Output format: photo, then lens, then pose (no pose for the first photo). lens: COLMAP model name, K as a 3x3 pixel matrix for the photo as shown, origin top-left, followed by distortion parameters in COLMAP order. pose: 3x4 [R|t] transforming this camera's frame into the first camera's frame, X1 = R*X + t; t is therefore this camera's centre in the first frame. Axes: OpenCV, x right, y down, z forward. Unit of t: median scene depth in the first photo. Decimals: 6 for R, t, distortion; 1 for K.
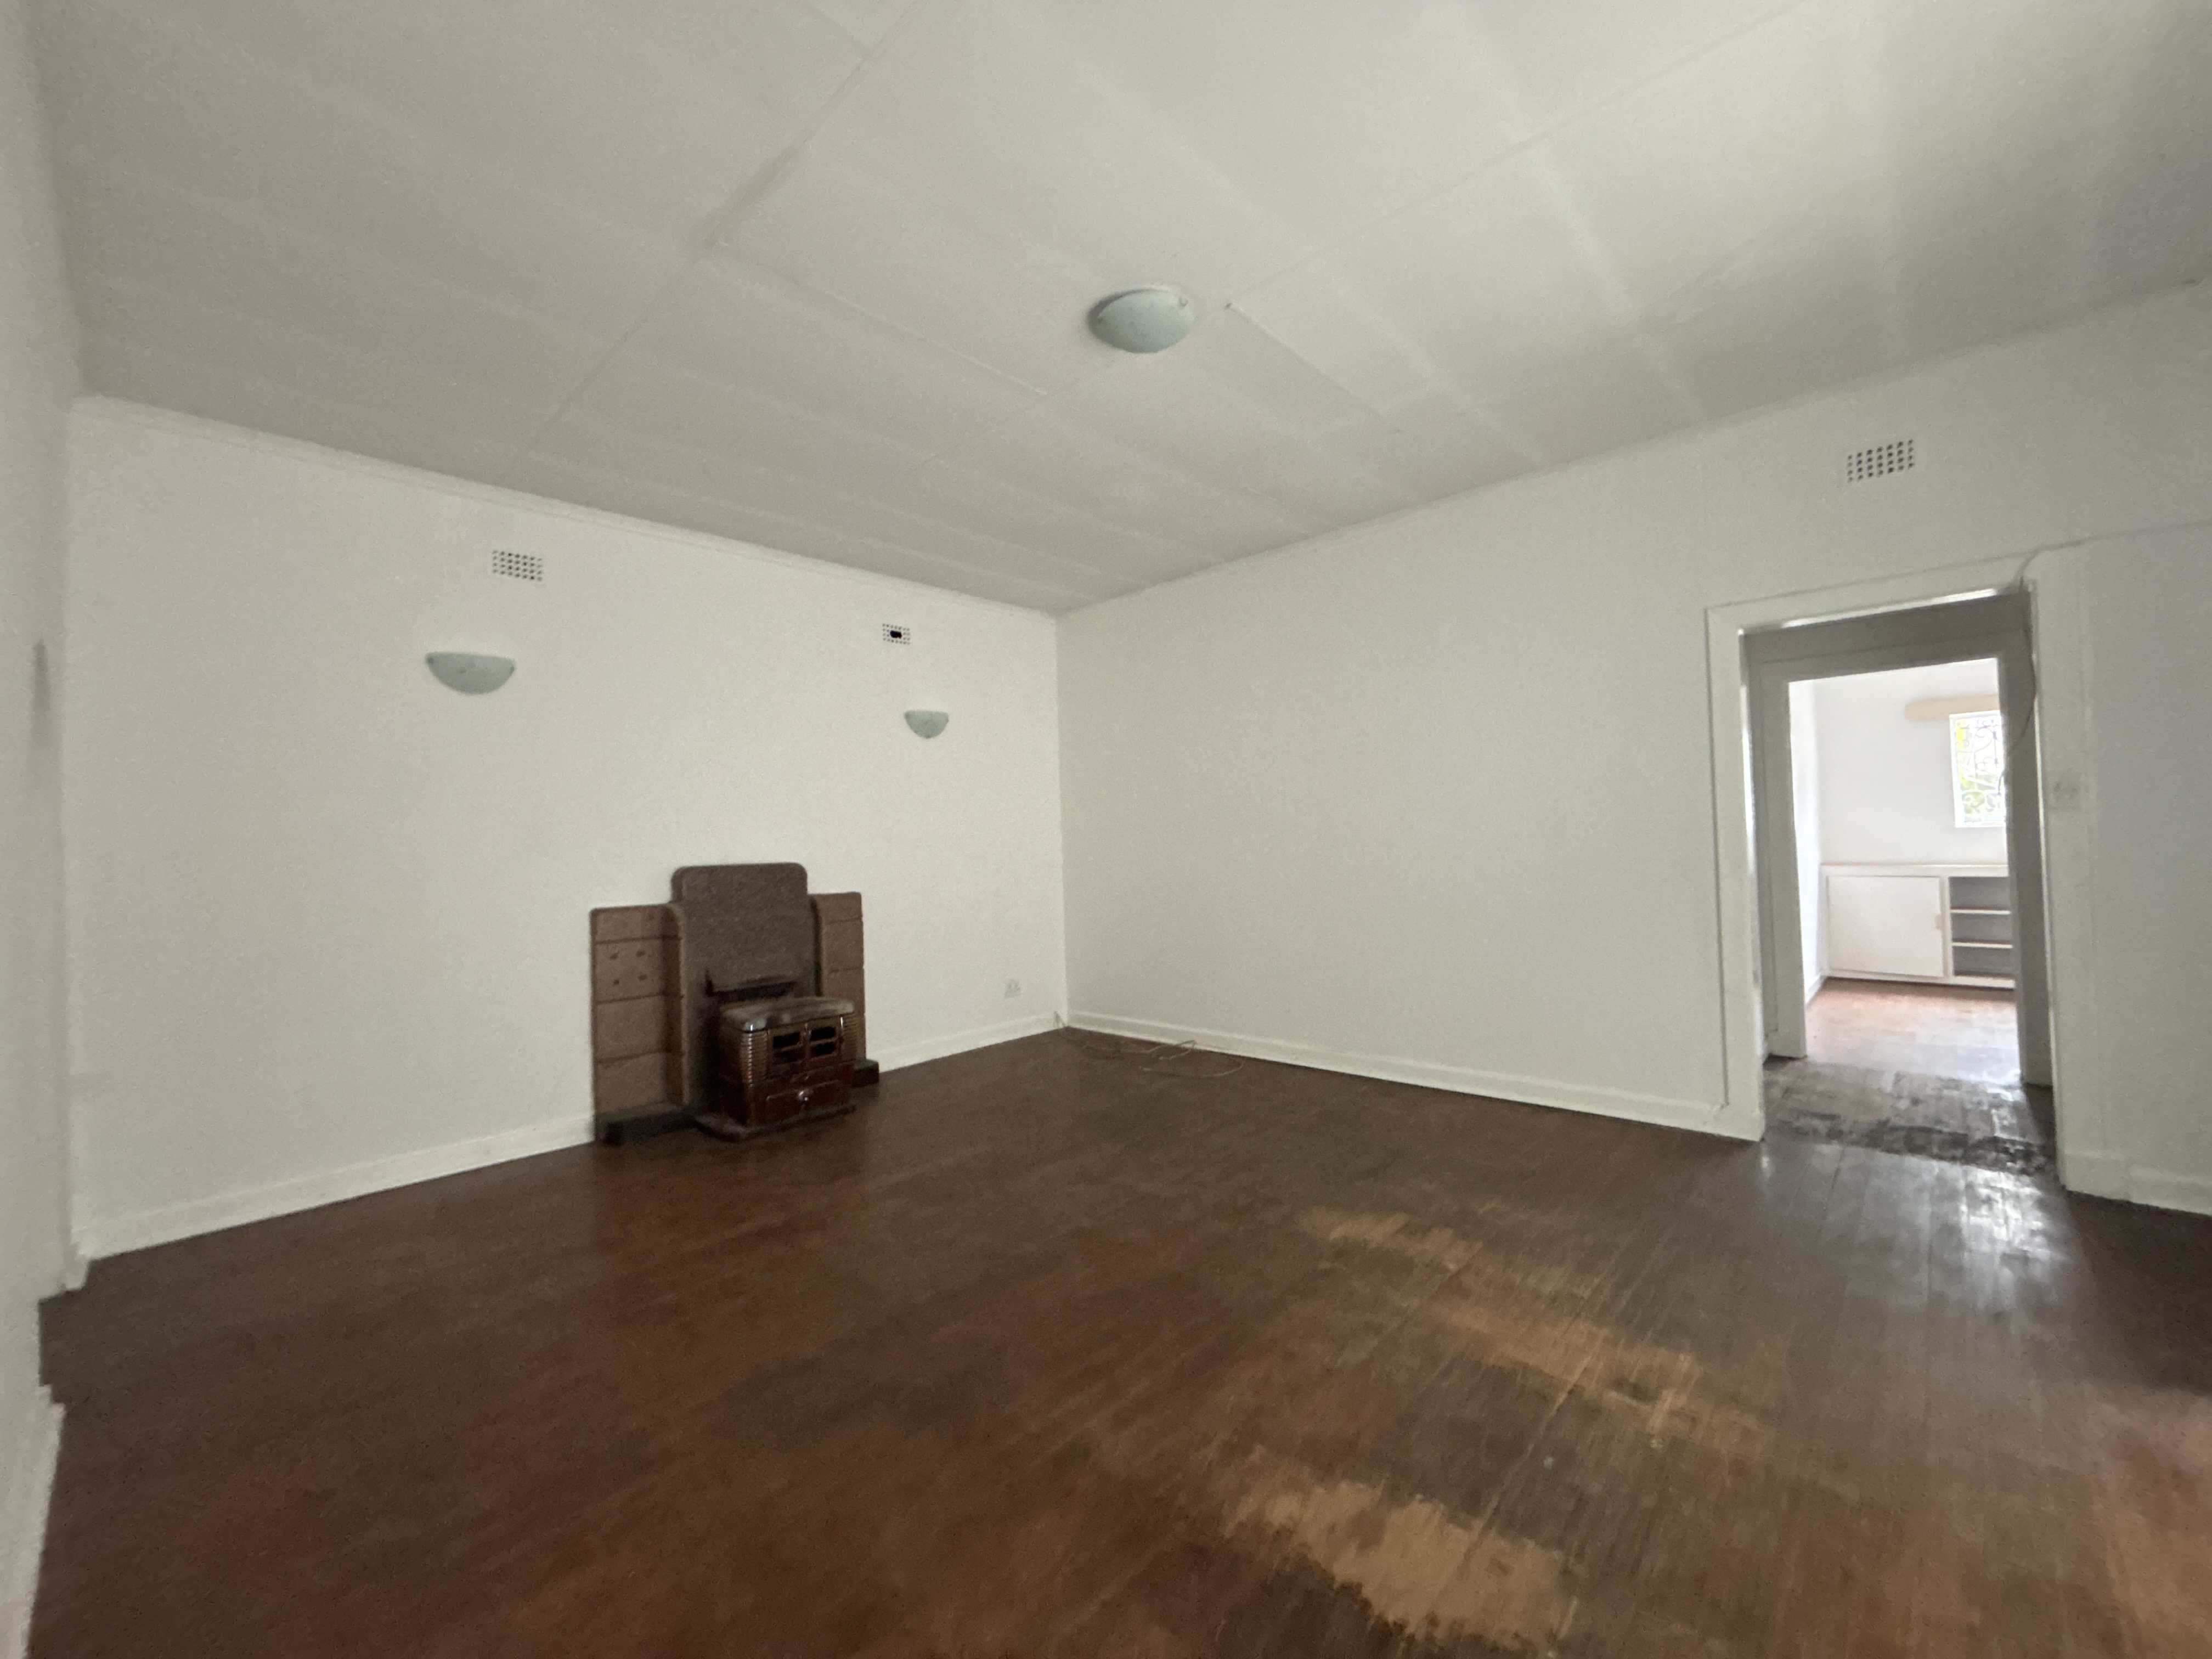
lens RADIAL K [[889.5, 0, 1100.9], [0, 889.5, 830.7], [0, 0, 1]] dist [0.000442, -0.000005]
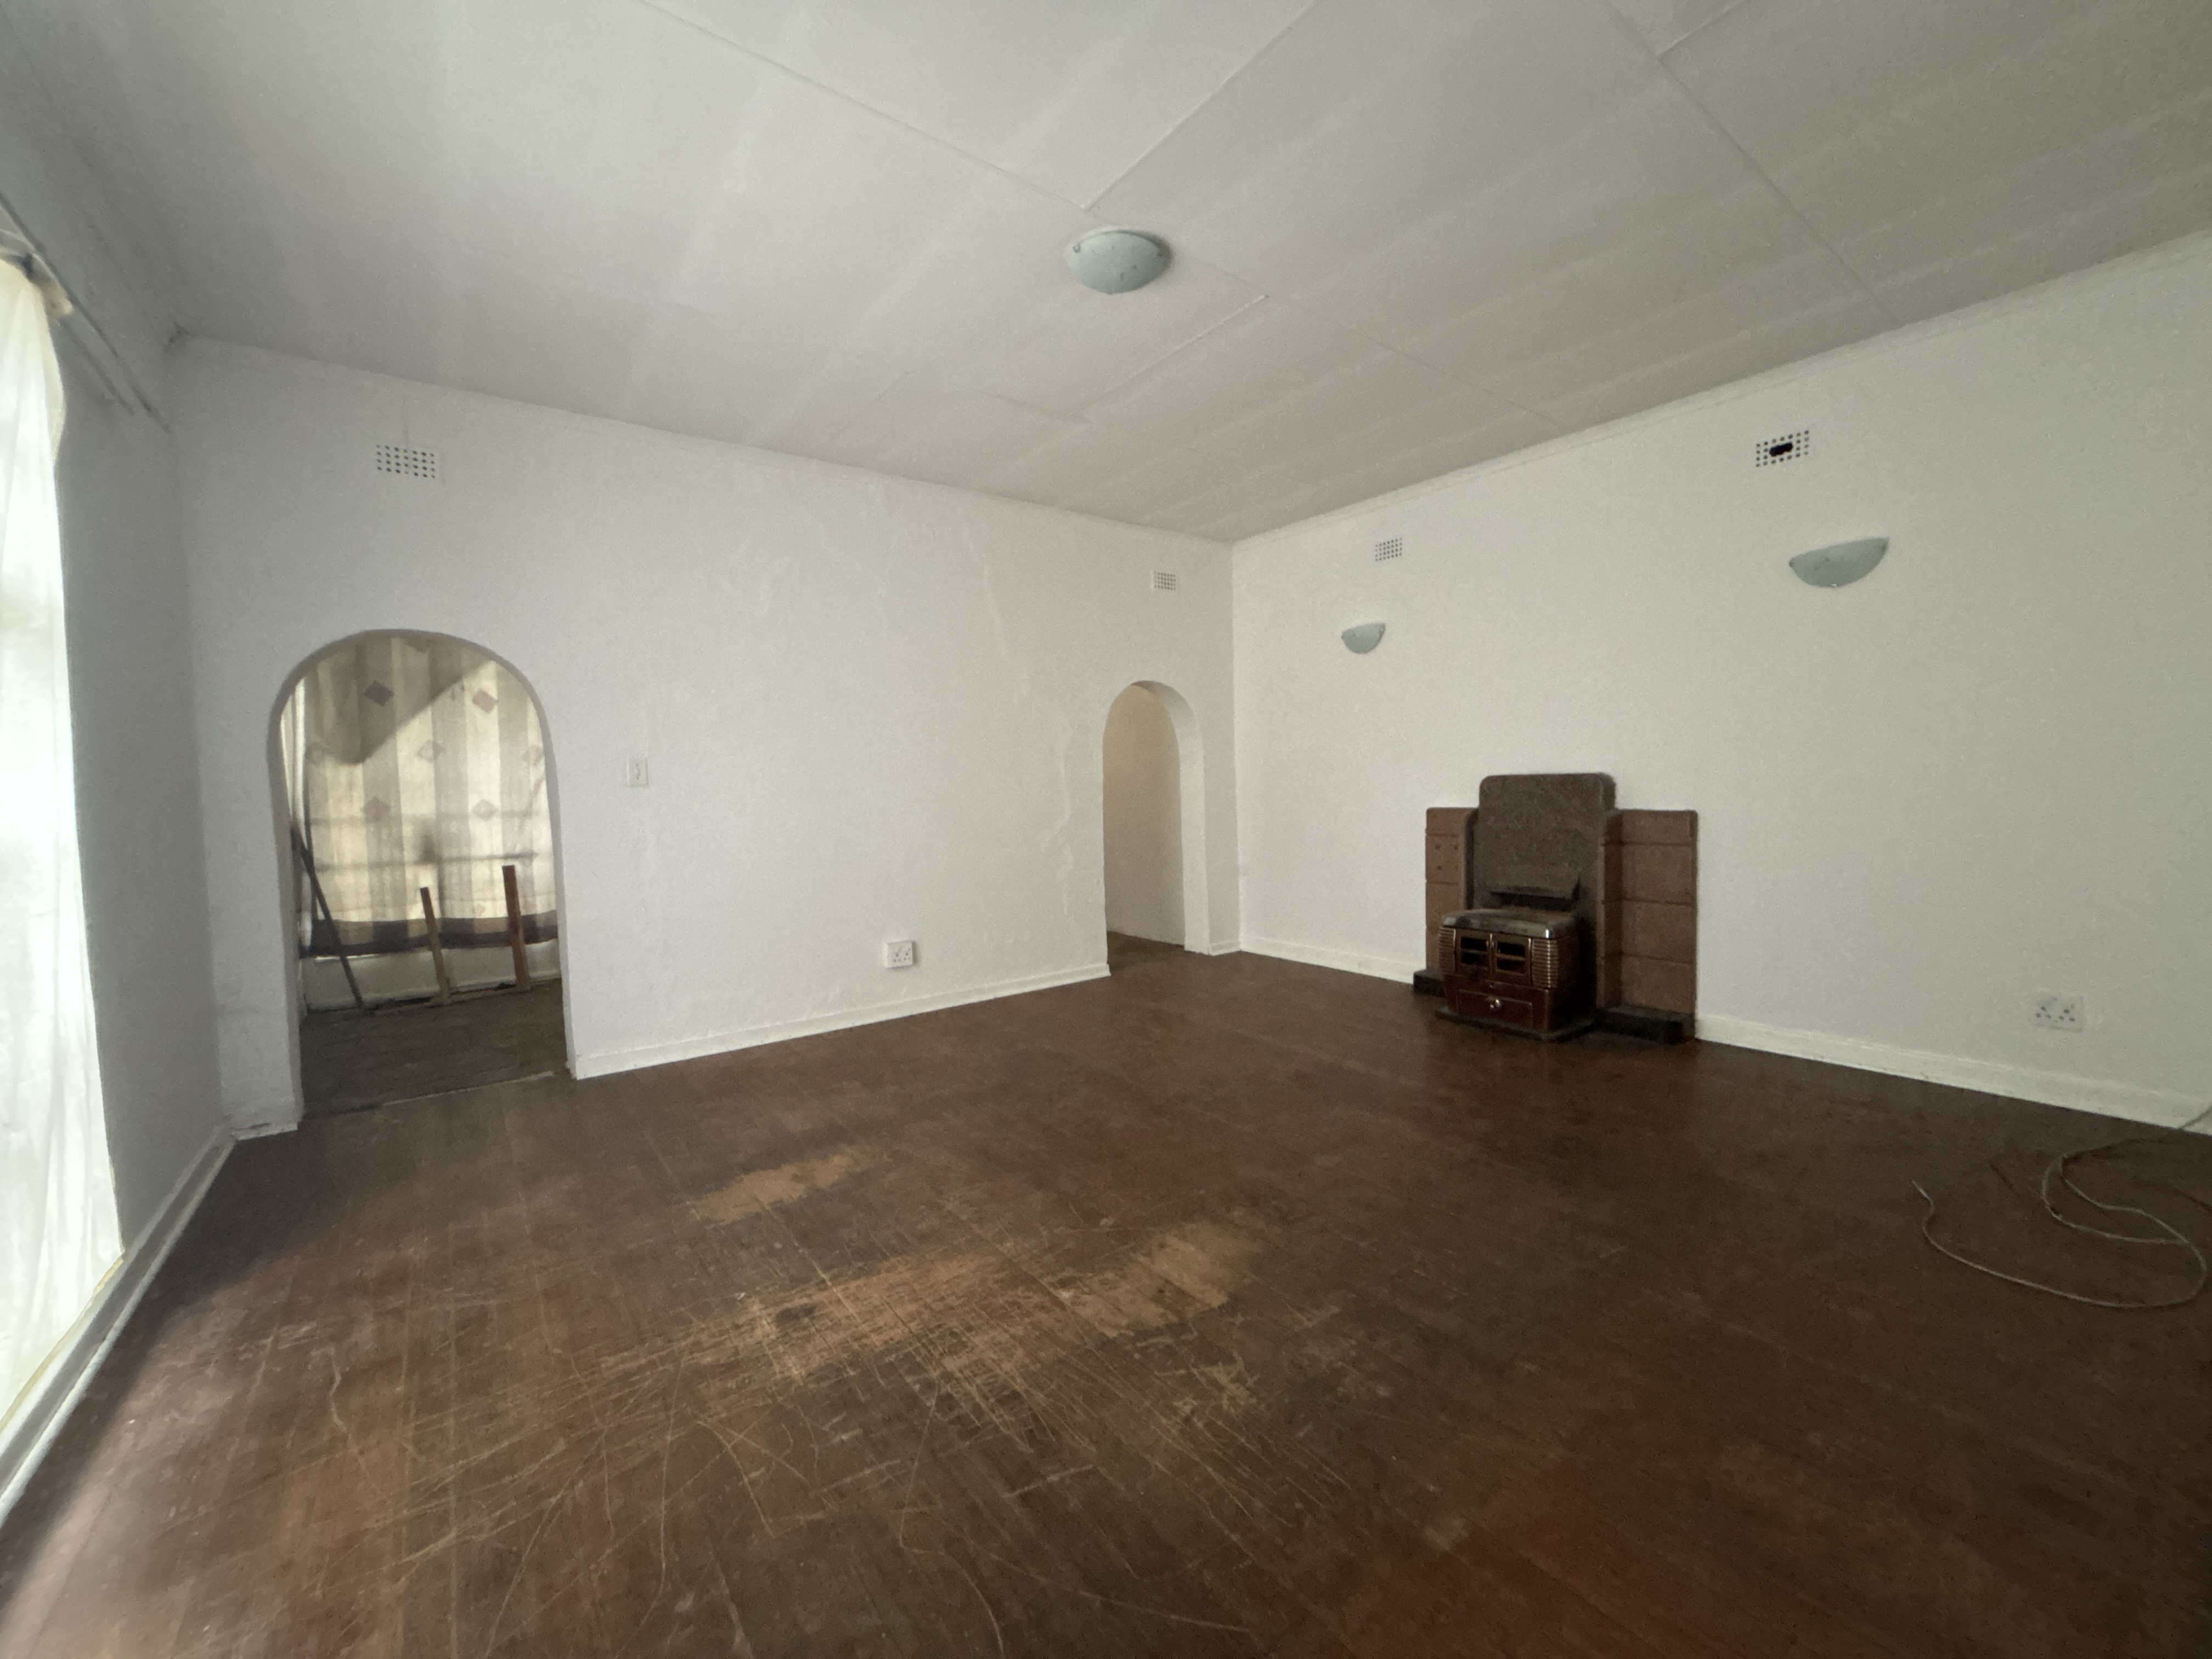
lens RADIAL K [[889.5, 0, 1114.1], [0, 889.5, 828.2], [0, 0, 1]] dist [0.000442, -0.000005]
pose [[-0.159079, 0.084358, -0.983655, 0.737079], [0.044433, 0.995945, 0.078226, -0.001461], [0.986266, -0.031262, -0.162182, 0.756528]]
